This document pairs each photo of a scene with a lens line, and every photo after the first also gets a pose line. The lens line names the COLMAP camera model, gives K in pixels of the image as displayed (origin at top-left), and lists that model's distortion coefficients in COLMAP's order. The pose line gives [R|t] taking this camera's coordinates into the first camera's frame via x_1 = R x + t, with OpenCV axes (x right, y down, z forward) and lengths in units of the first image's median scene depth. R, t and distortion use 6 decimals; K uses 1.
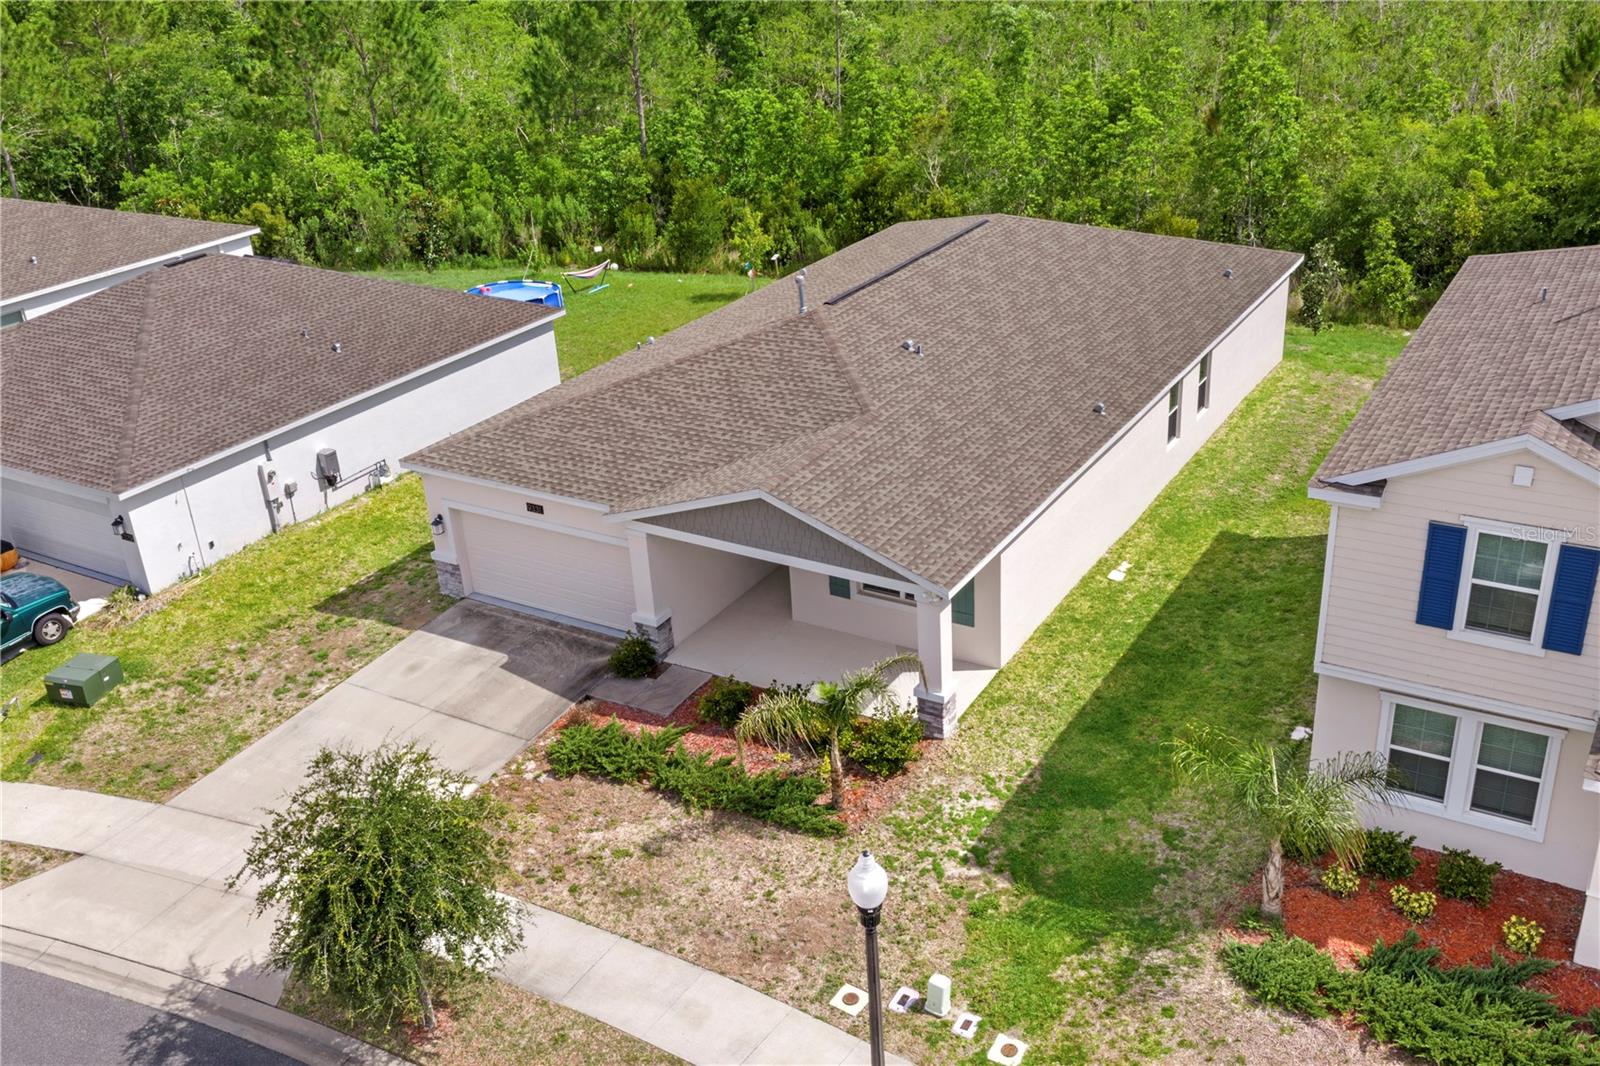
lens RADIAL K [[1436.0, 0, 802.6], [0, 1436.0, 532.4], [0, 0, 1]] dist [0.013594, 0.003391]
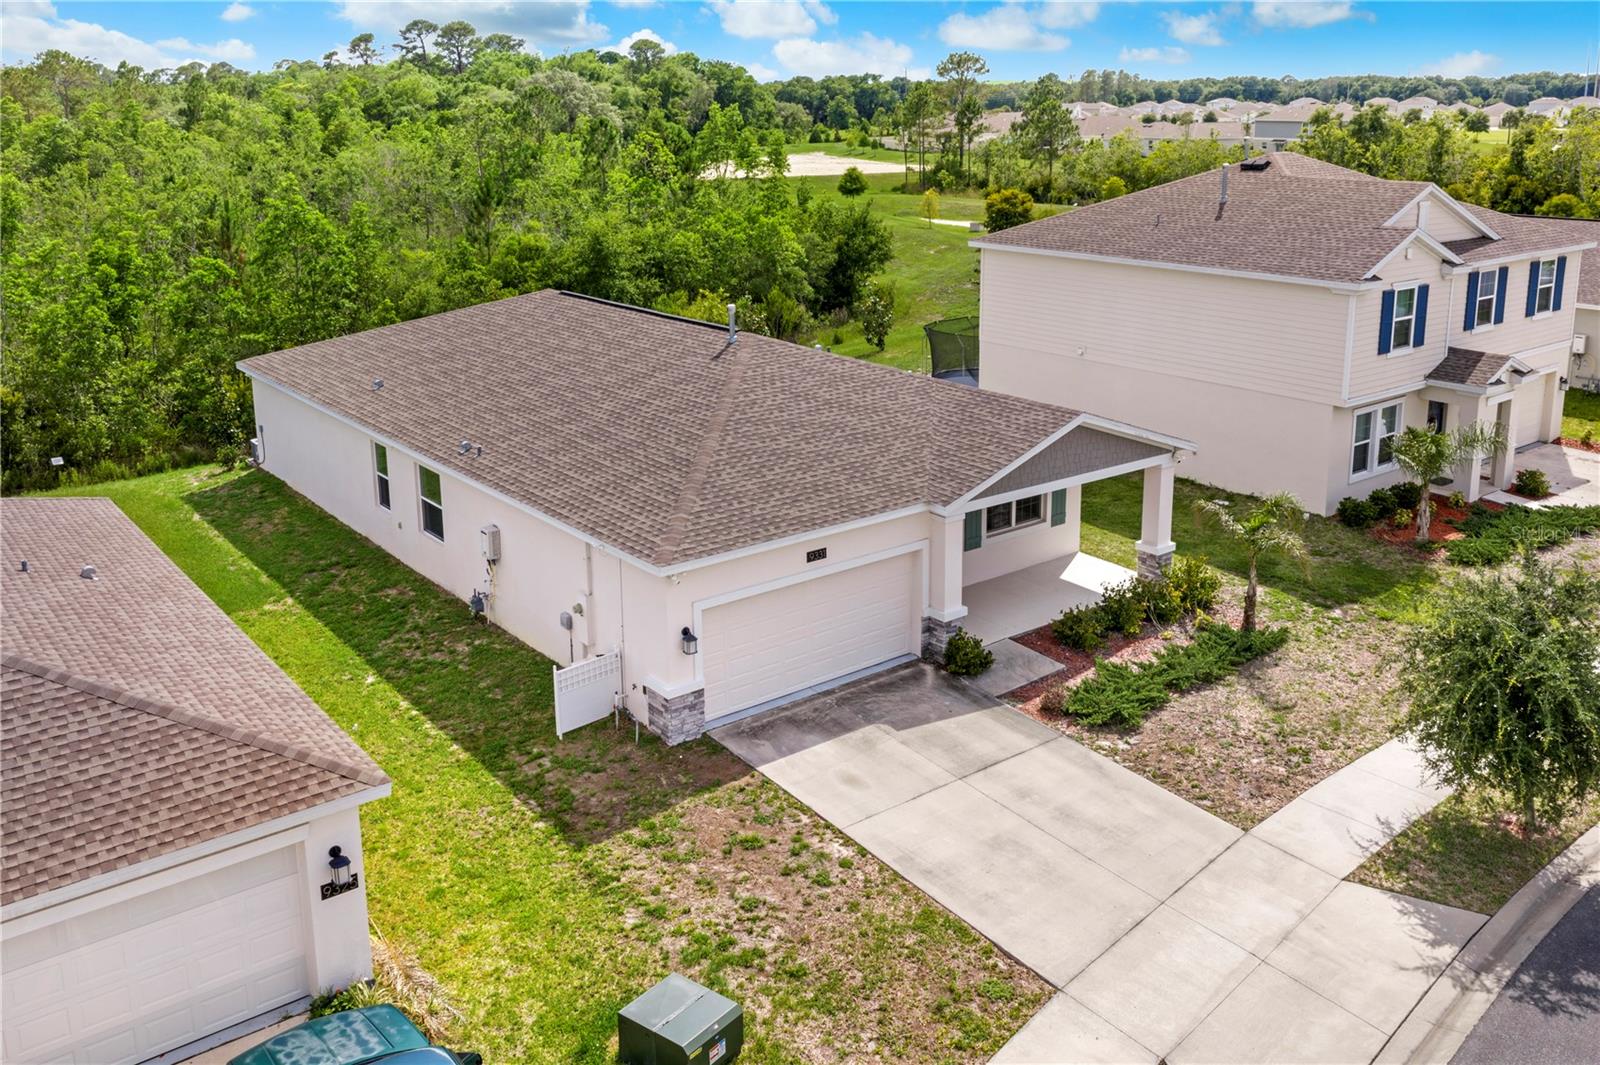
lens RADIAL K [[1316.0, 0, 786.2], [0, 1316.0, 531.7], [0, 0, 1]] dist [0.002654, -0.006487]
pose [[0.367959, -0.237743, 0.898935, -1.067681], [0.383694, 0.919437, 0.086109, -0.124241], [-0.846986, 0.313232, 0.429535, 0.818736]]
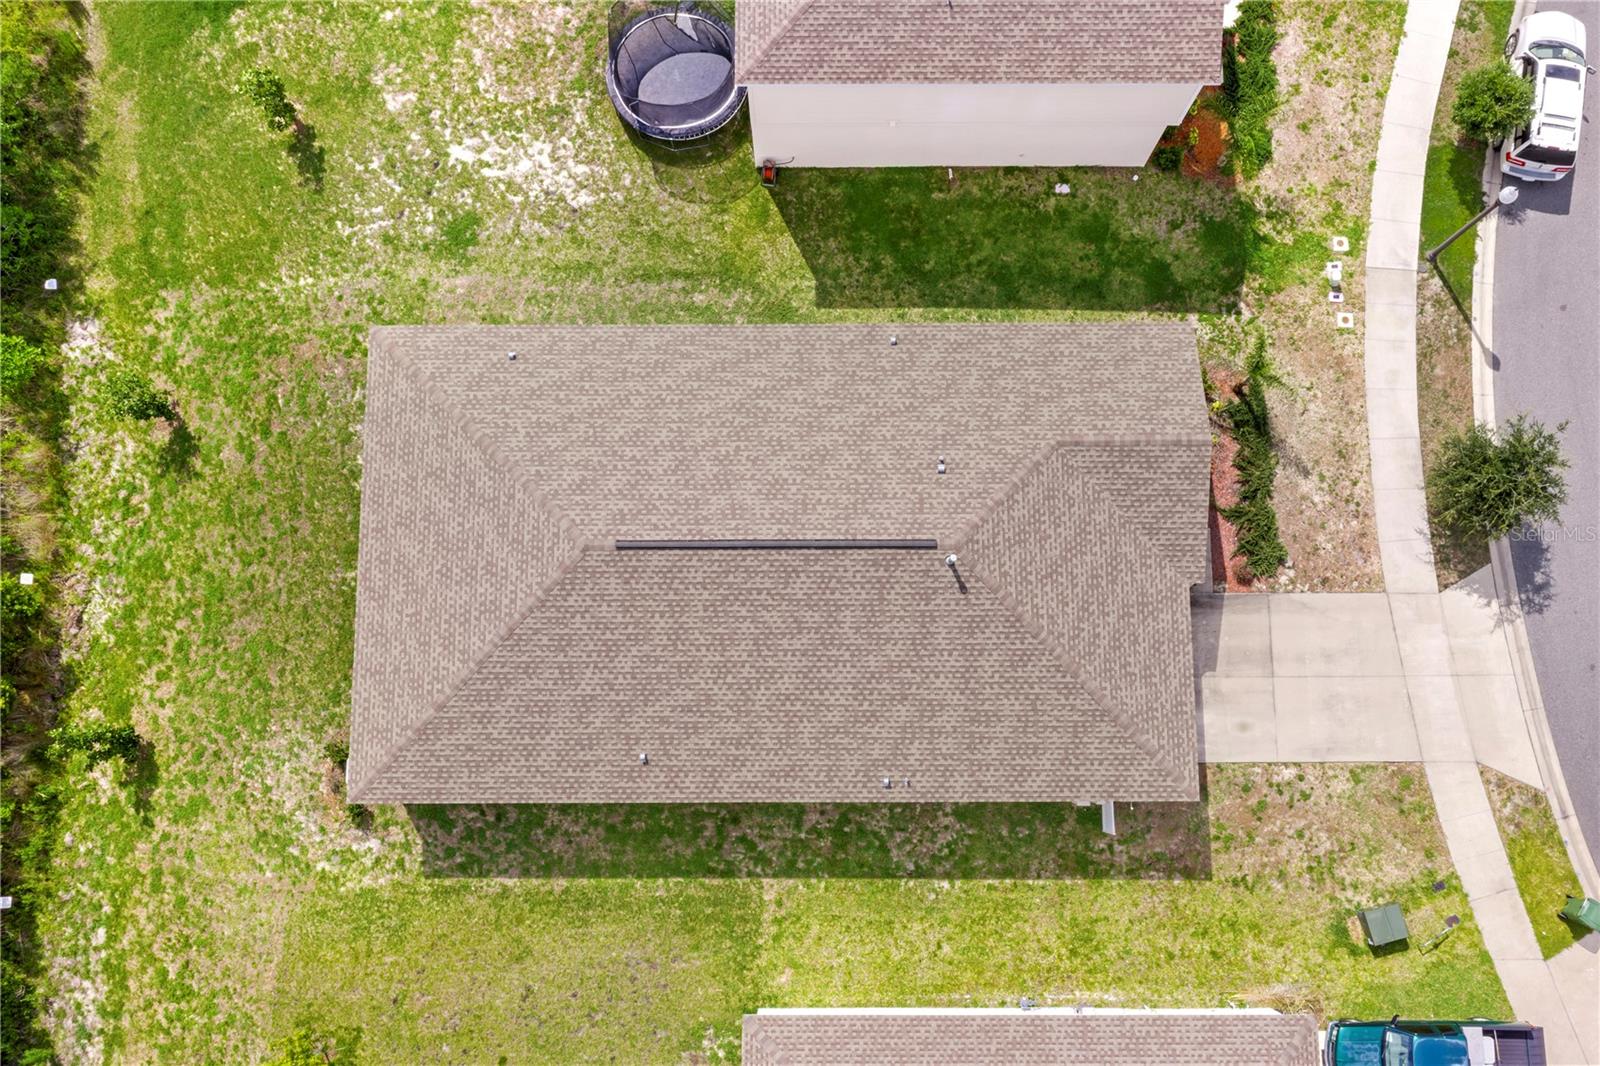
lens RADIAL K [[1316.0, 0, 811.2], [0, 1316.0, 534.5], [0, 0, 1]] dist [0.002654, -0.006487]
pose [[-0.517143, -0.834411, 0.190582, -0.165047], [0.406706, -0.043643, 0.912516, -1.523641], [-0.753096, 0.549412, 0.361929, 0.891899]]
